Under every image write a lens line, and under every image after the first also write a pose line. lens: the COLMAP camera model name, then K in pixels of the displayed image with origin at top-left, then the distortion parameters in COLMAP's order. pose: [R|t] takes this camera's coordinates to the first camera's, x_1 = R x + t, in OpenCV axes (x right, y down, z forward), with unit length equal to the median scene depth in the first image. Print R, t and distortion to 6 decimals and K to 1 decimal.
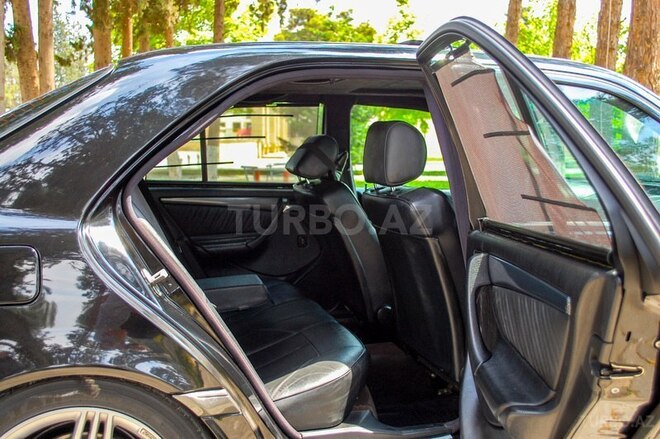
lens RADIAL K [[710.2, 0, 334.0], [0, 710.2, 220.1], [0, 0, 1]] dist [-0.052216, 0.000000]
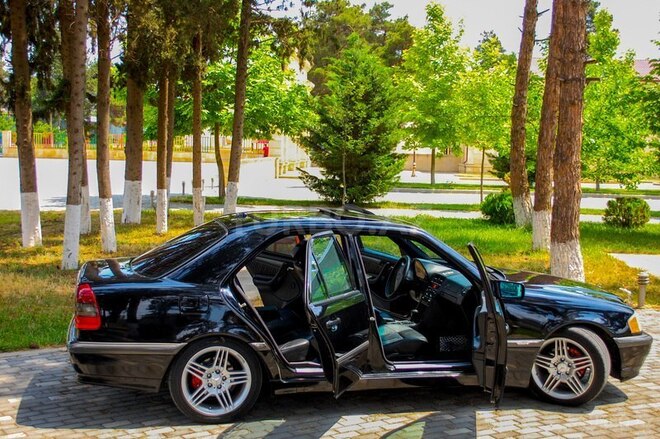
lens RADIAL K [[867.7, 0, 323.9], [0, 867.7, 219.6], [0, 0, 1]] dist [-0.046130, 0.000000]
pose [[0.998504, 0.024954, -0.048649, 0.103027], [-0.026206, 0.999337, -0.025284, -0.078052], [0.047986, 0.026521, 0.998496, -1.039385]]
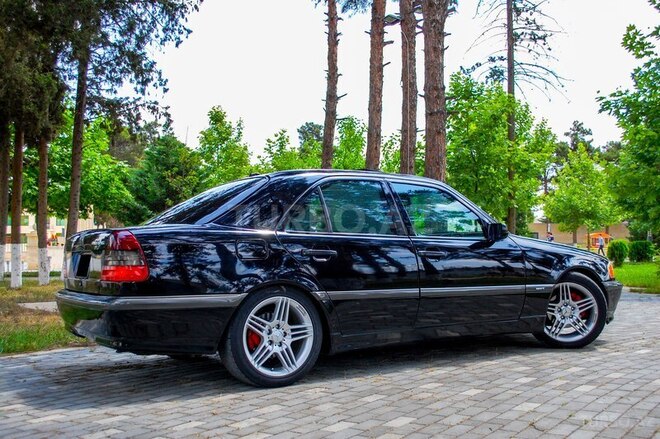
lens RADIAL K [[710.2, 0, 331.2], [0, 710.2, 221.4], [0, 0, 1]] dist [-0.052216, 0.000000]
pose [[0.959880, -0.002637, 0.280399, -0.344865], [0.045317, 0.988270, -0.145837, 0.141907], [-0.276726, 0.152692, 0.948740, -0.644059]]
